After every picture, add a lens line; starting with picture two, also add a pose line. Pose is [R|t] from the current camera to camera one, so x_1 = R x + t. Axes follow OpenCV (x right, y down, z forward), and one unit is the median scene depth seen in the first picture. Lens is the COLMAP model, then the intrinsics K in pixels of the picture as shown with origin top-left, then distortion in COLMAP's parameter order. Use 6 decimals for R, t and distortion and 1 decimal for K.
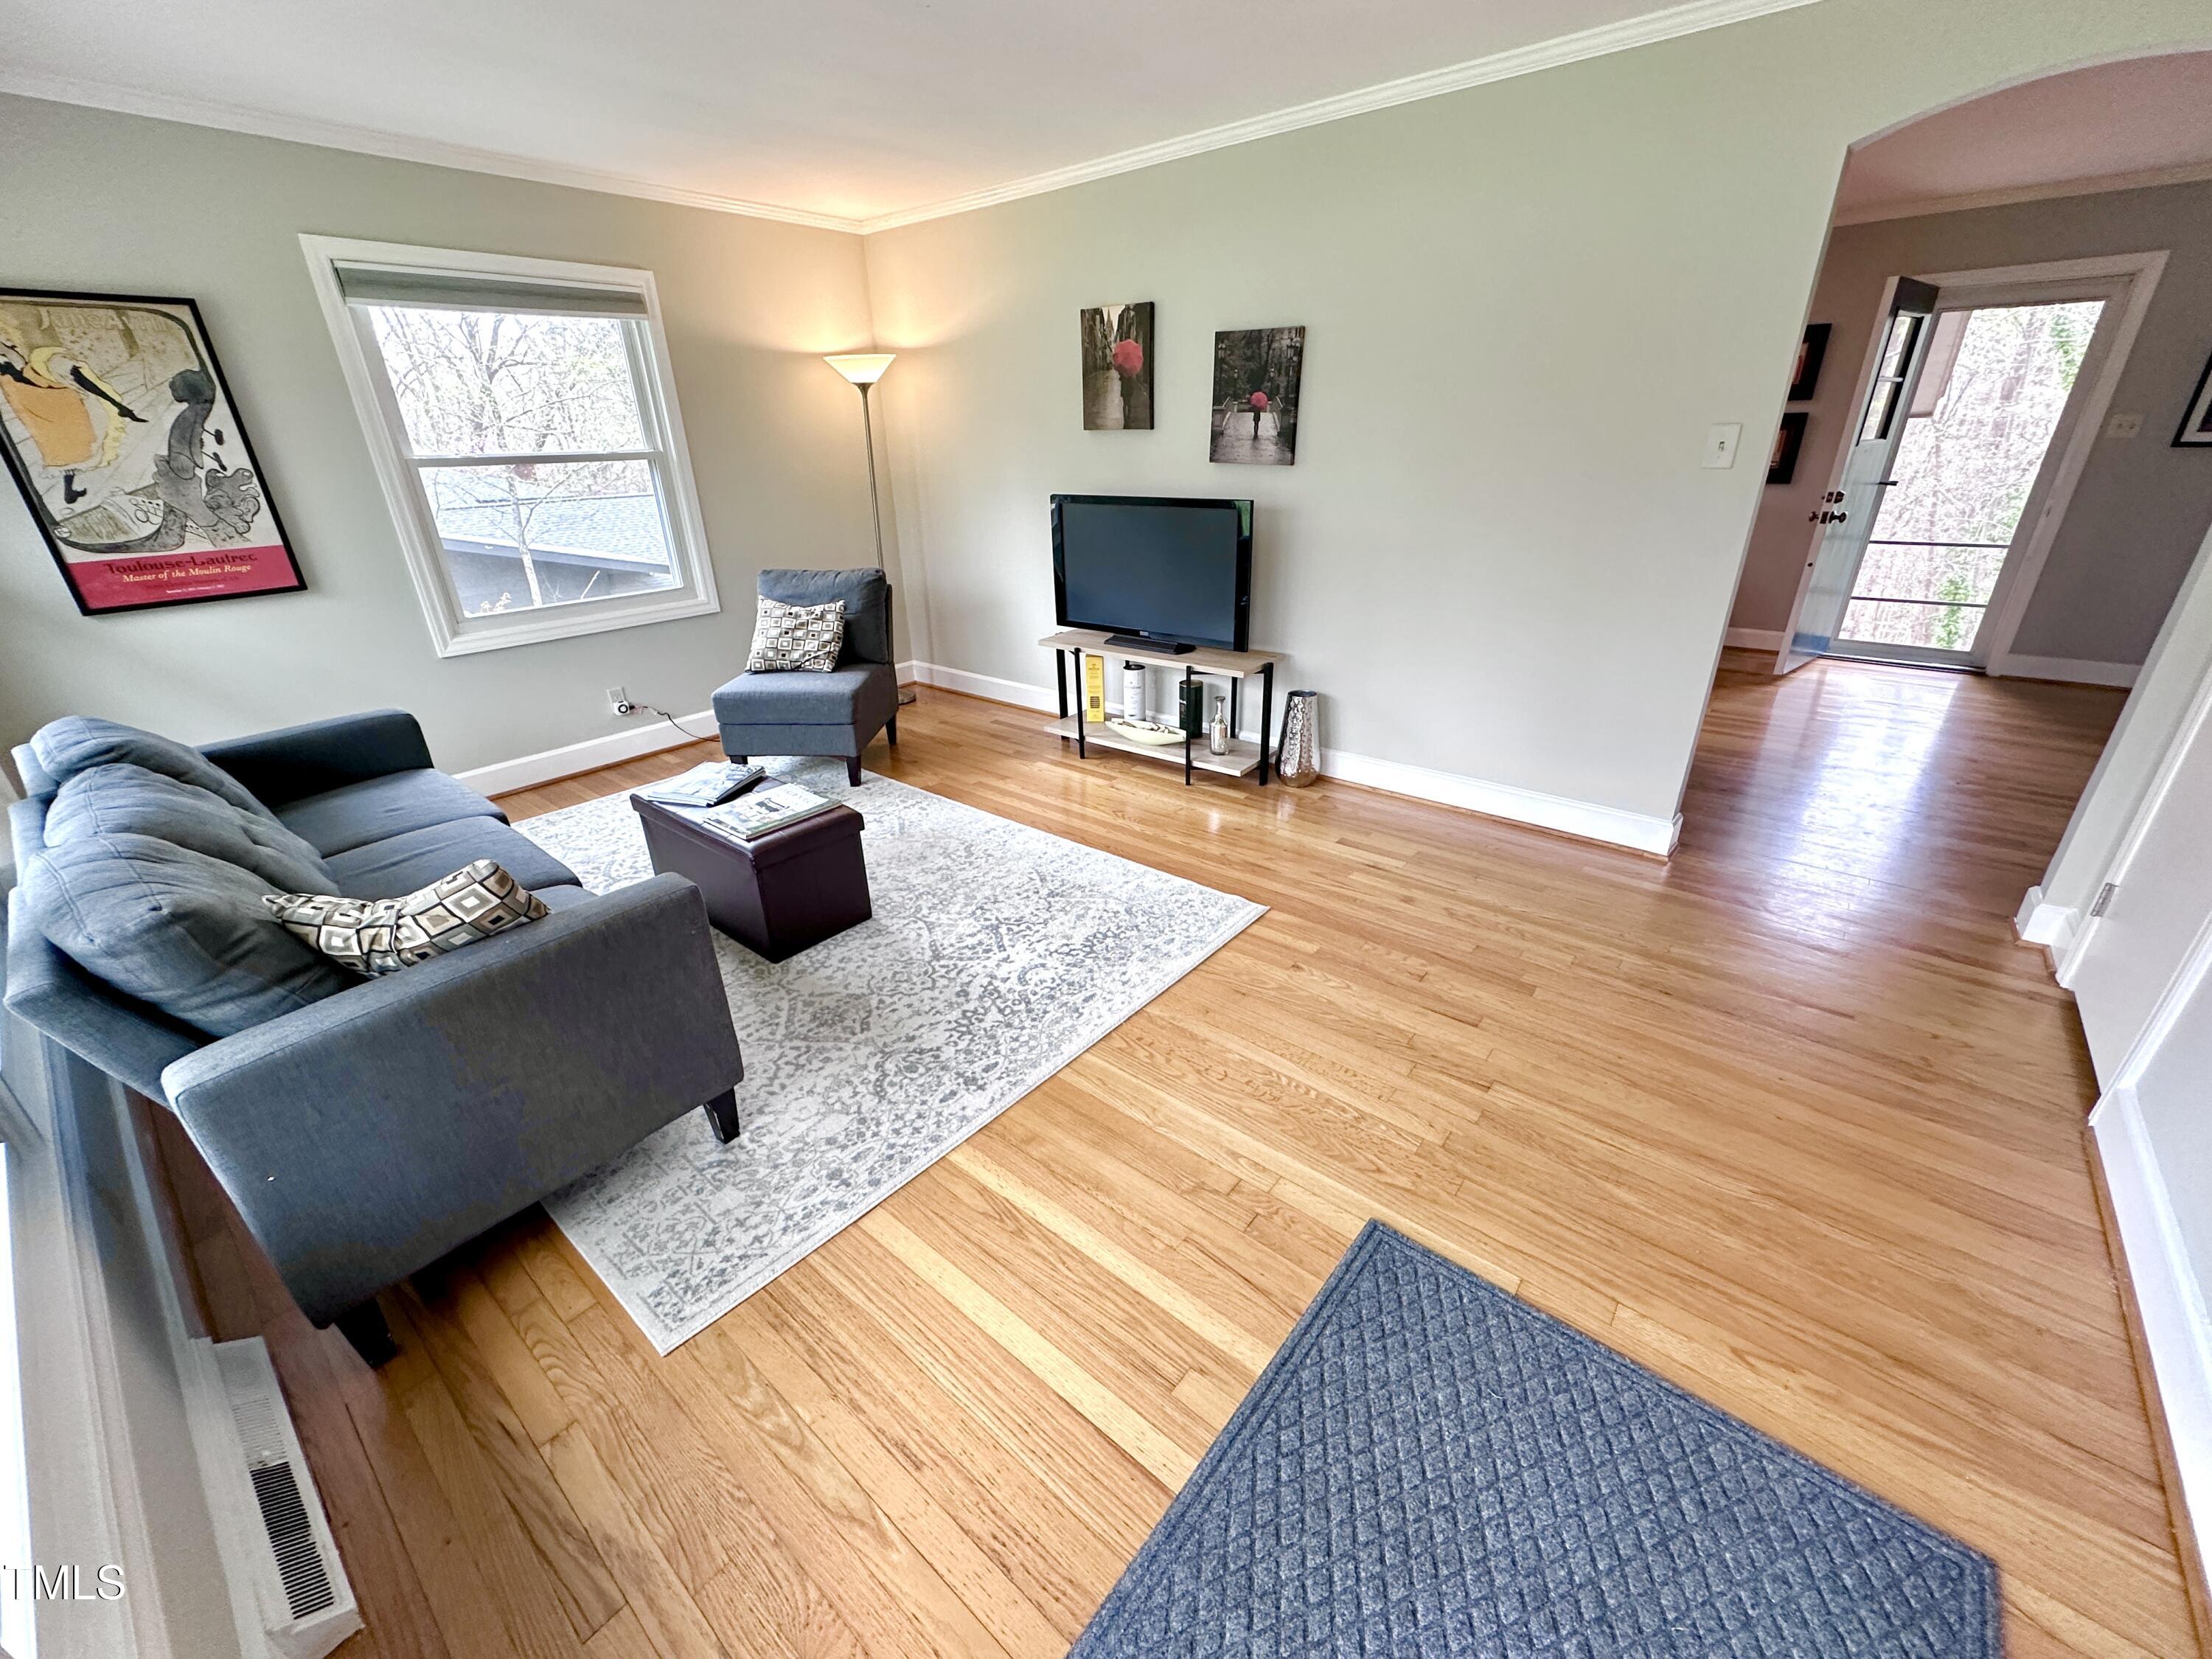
lens RADIAL K [[886.9, 0, 1105.6], [0, 886.9, 832.0], [0, 0, 1]] dist [-0.002626, 0.000548]
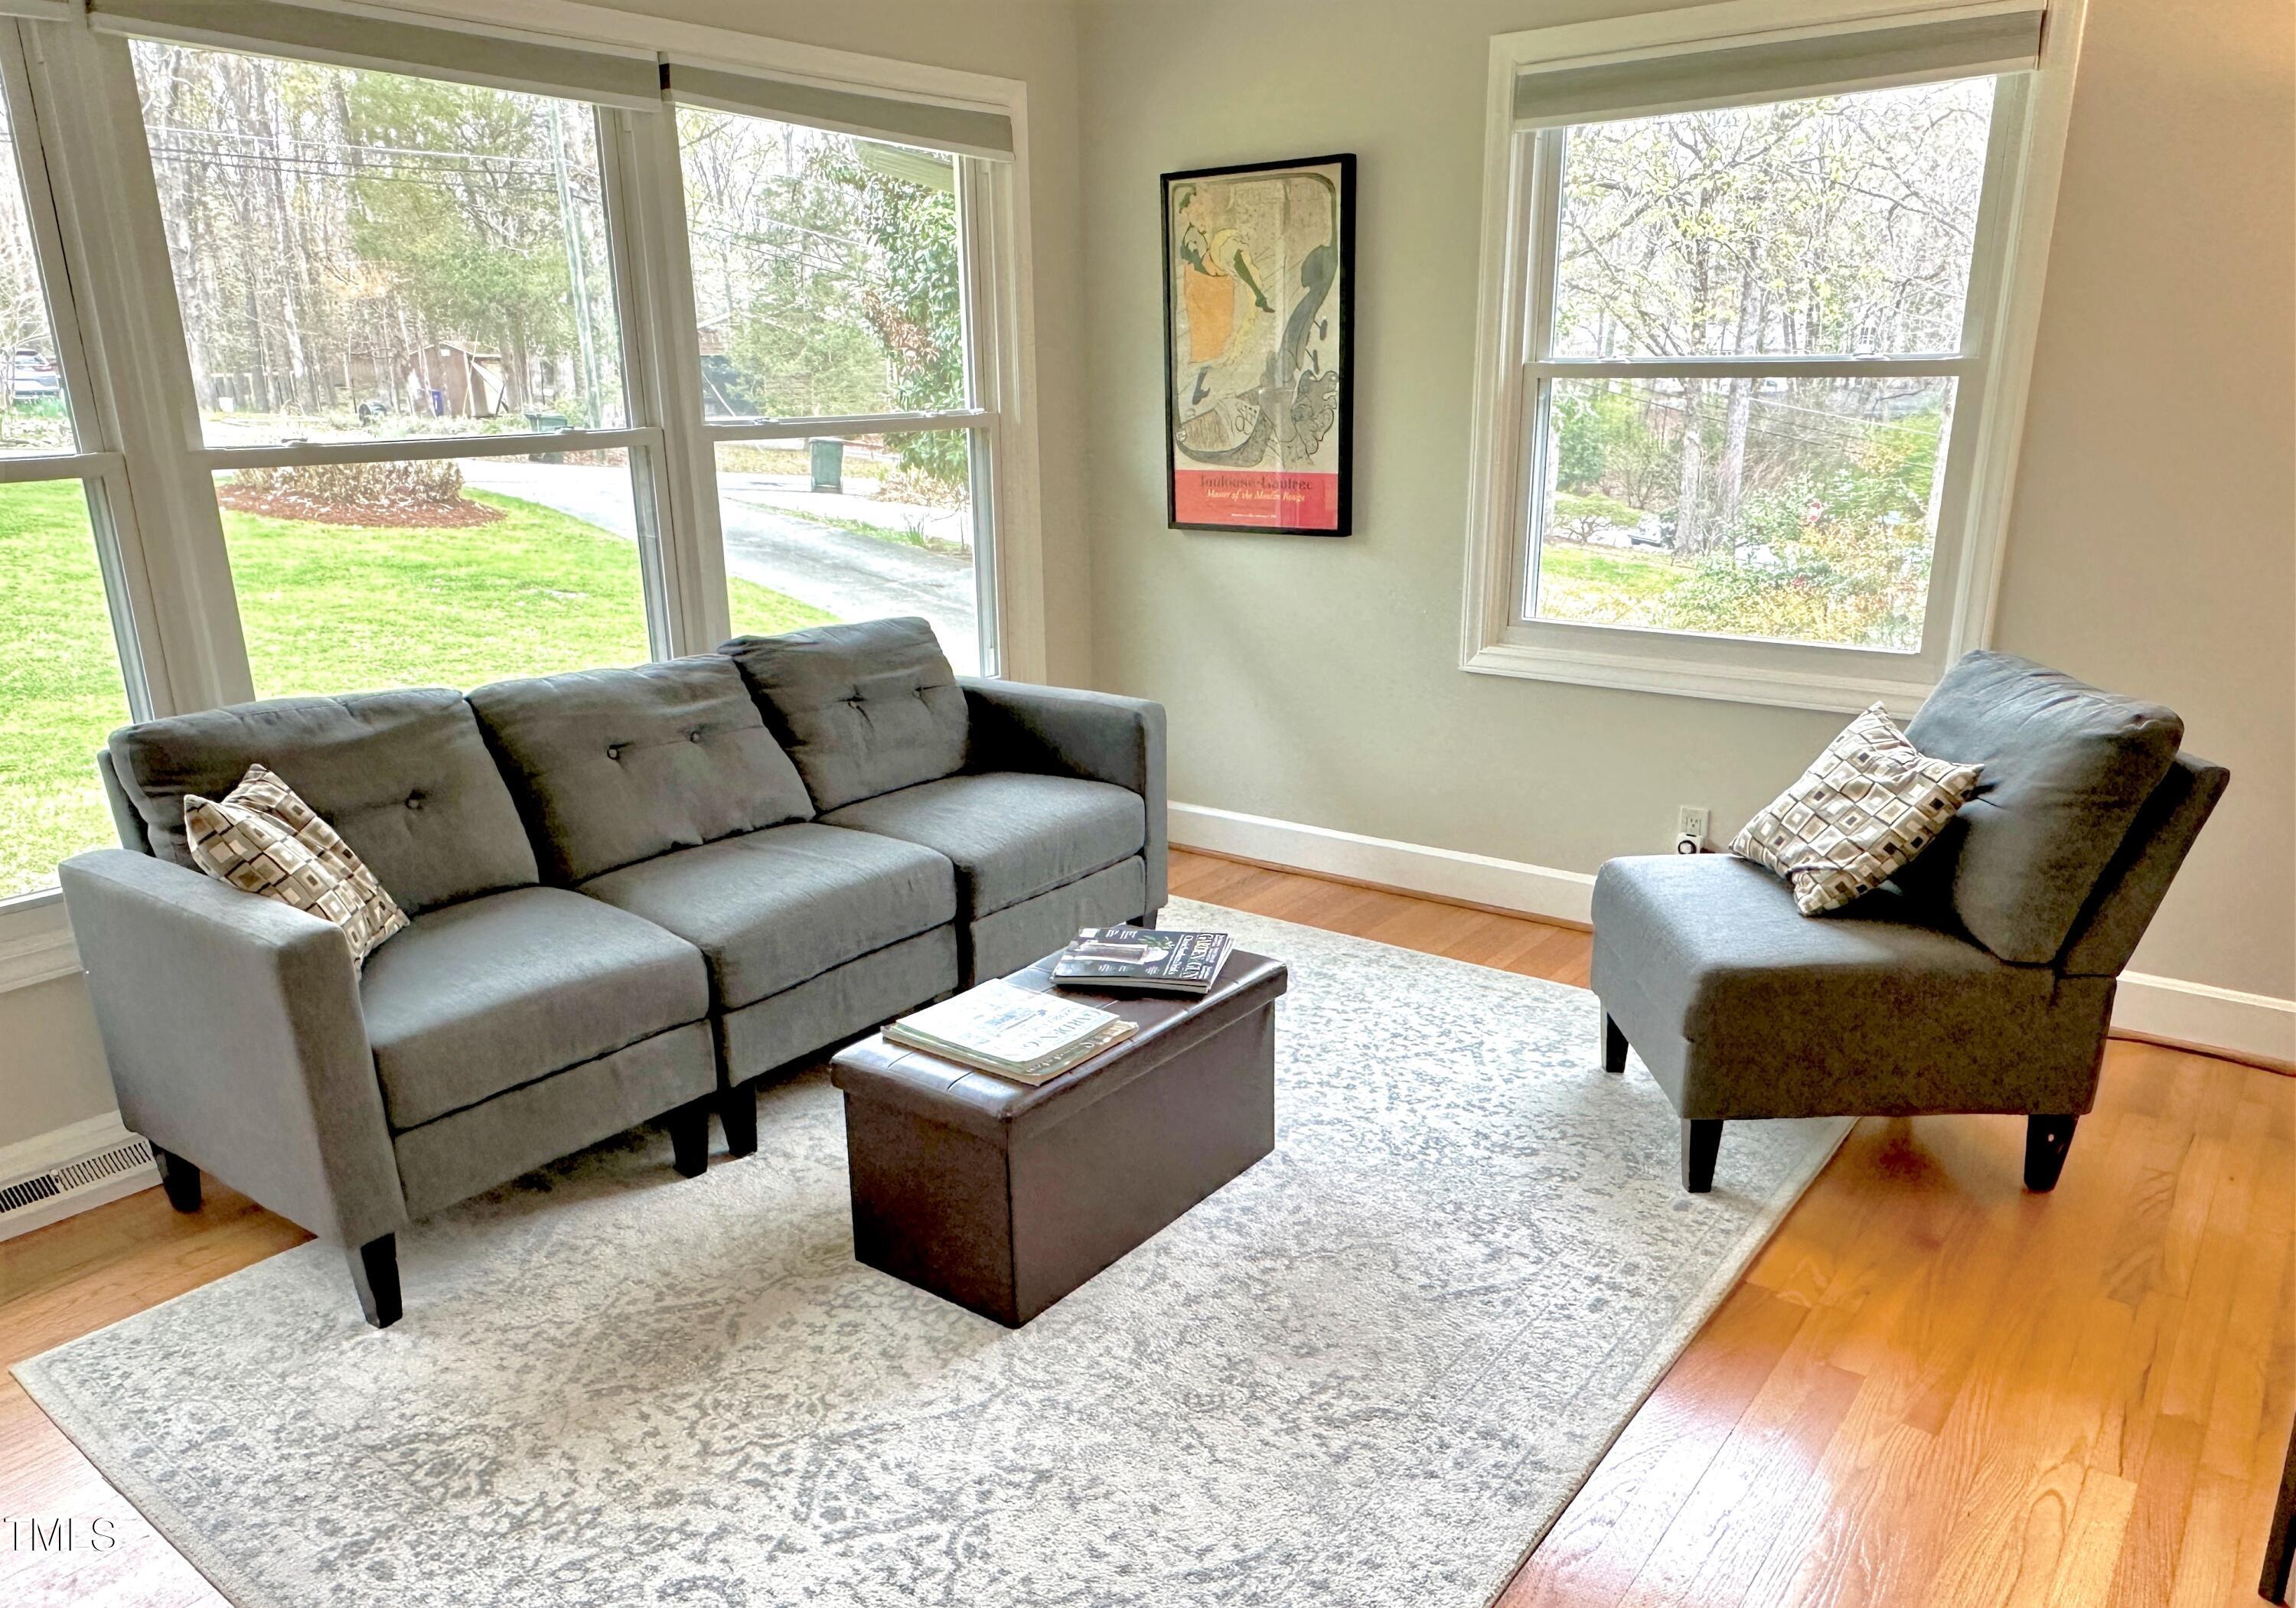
lens RADIAL K [[1602.5, 0, 1142.9], [0, 1602.5, 898.8], [0, 0, 1]] dist [-0.000294, 0.000994]
pose [[0.041671, 0.335281, -0.941196, 0.378052], [-0.399751, 0.868925, 0.291837, -0.308604], [0.915676, 0.364083, 0.170238, 0.684026]]
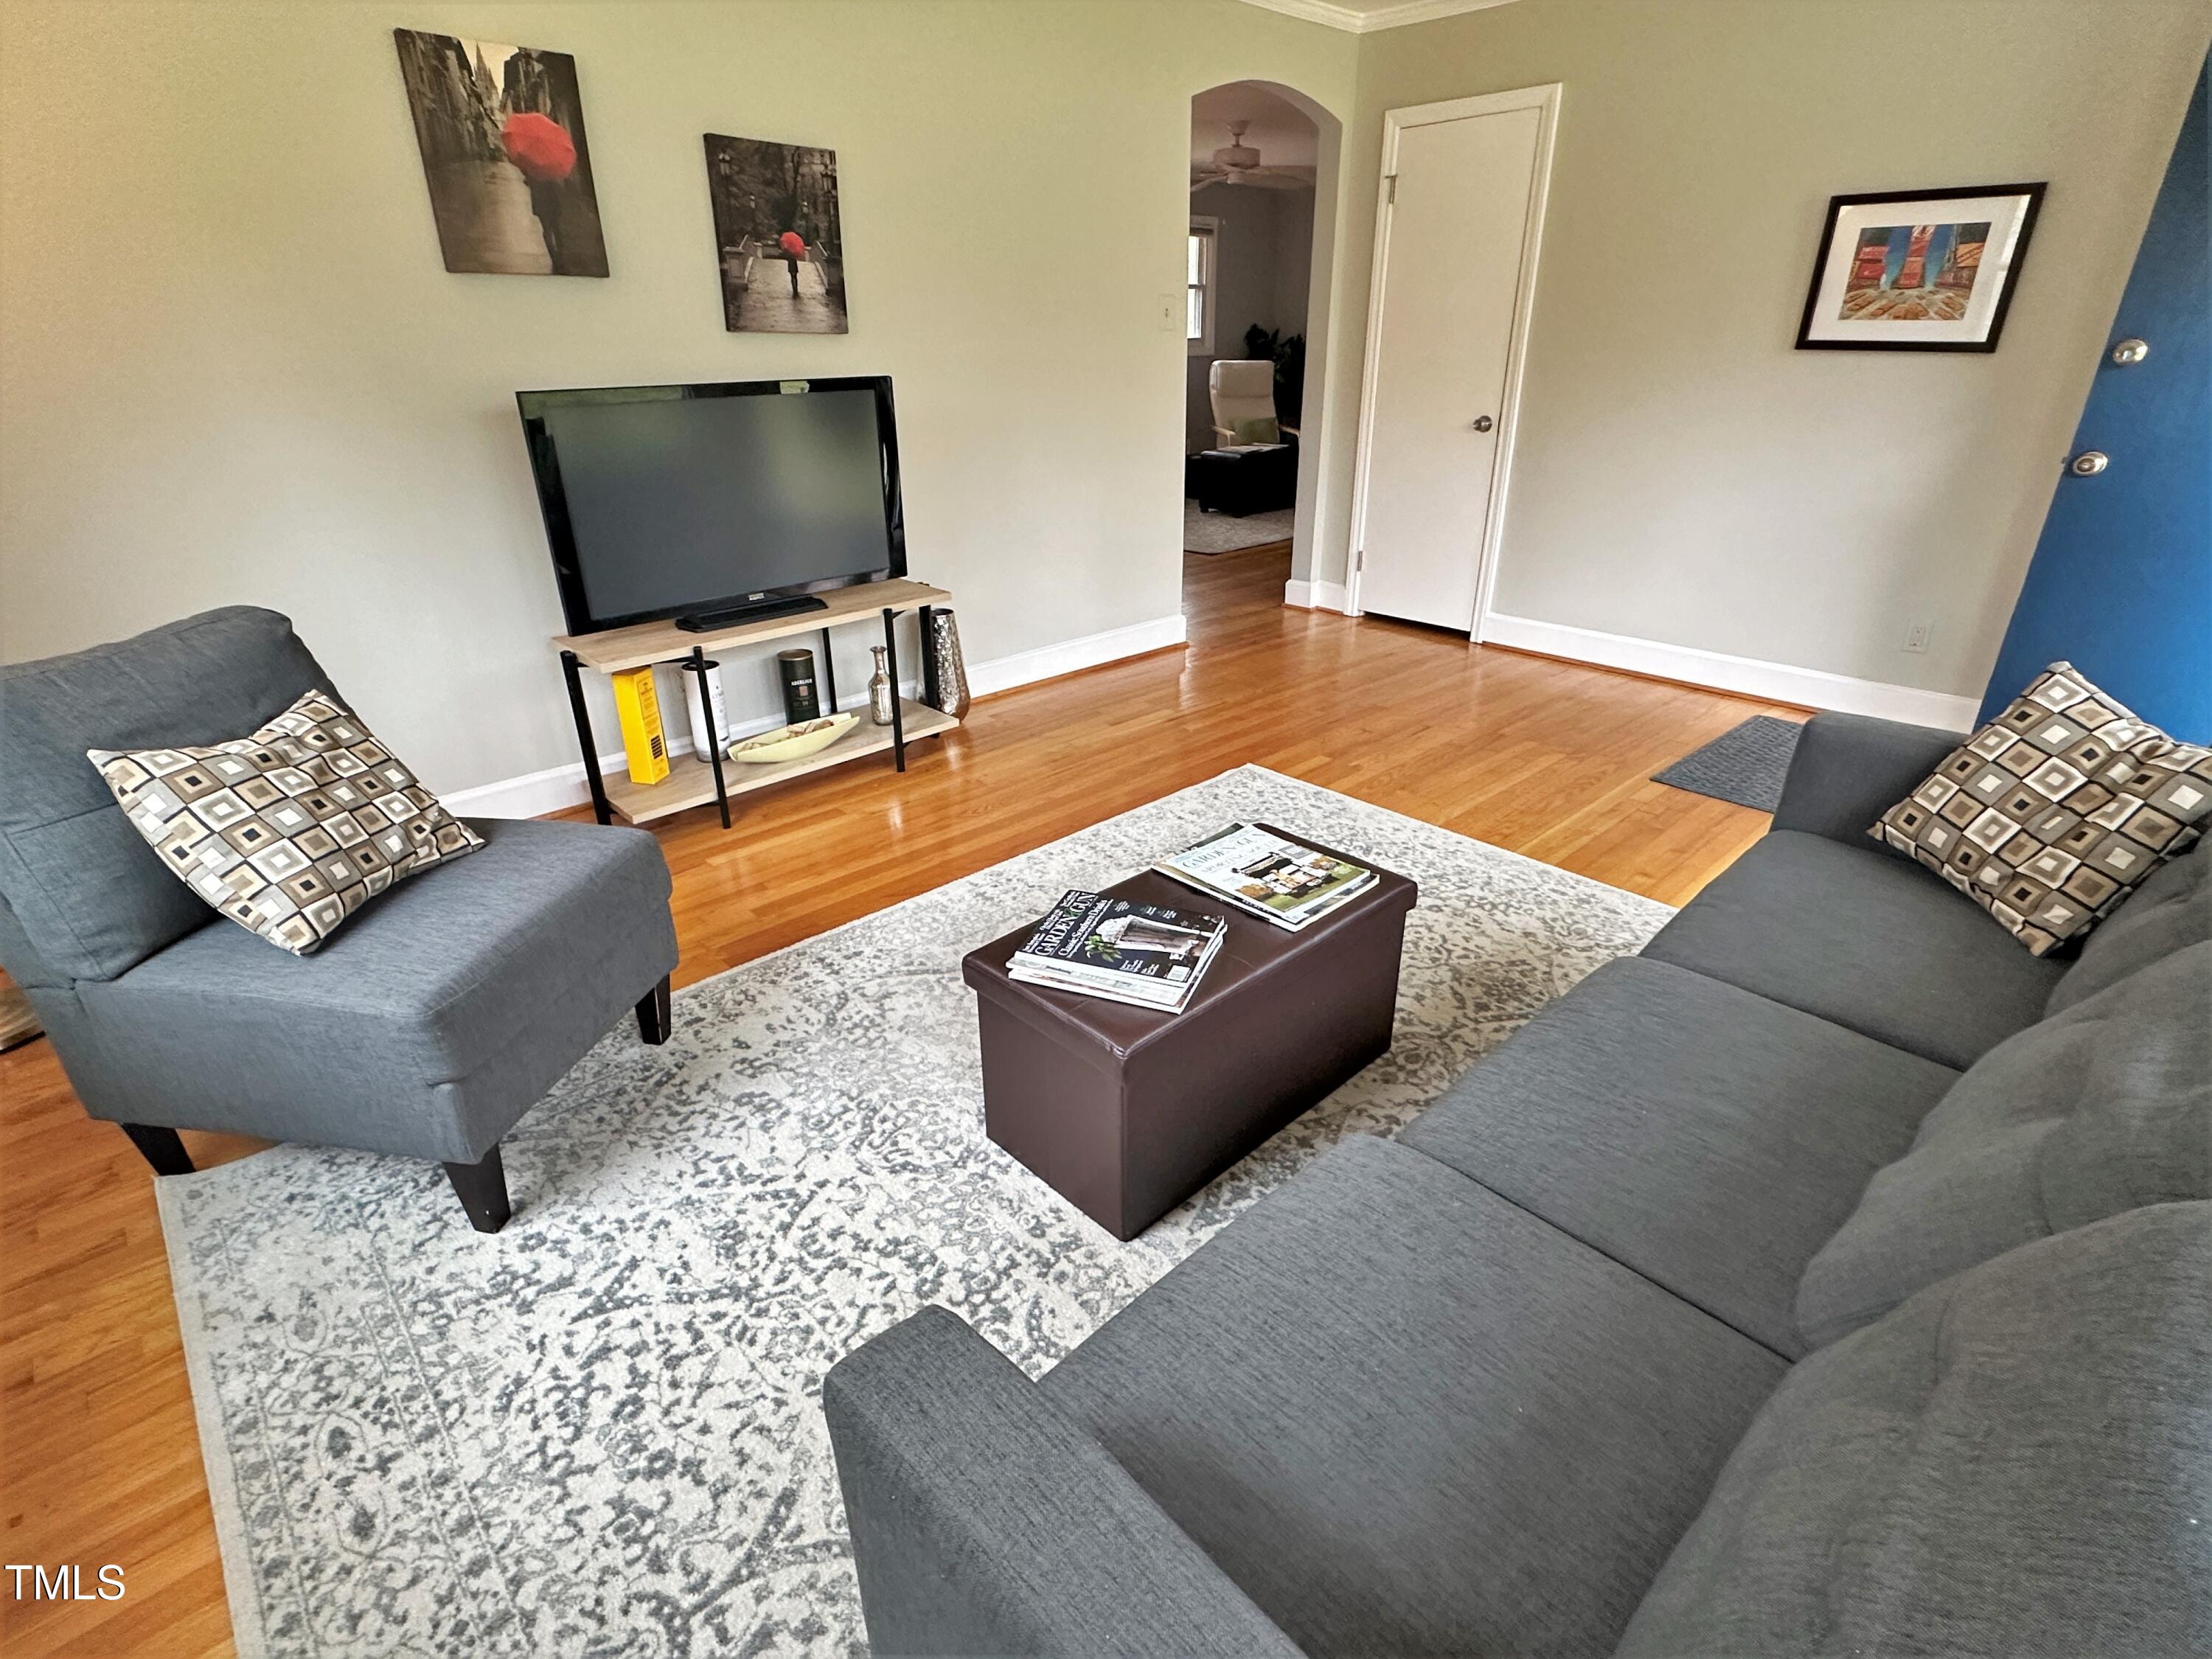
lens RADIAL K [[1085.2, 0, 1113.8], [0, 1085.2, 829.0], [0, 0, 1]] dist [0.001130, -0.000823]
pose [[0.118454, -0.396962, 0.910159, -0.803050], [0.415700, 0.852246, 0.317601, -0.249733], [-0.901755, 0.340732, 0.265969, 0.687270]]
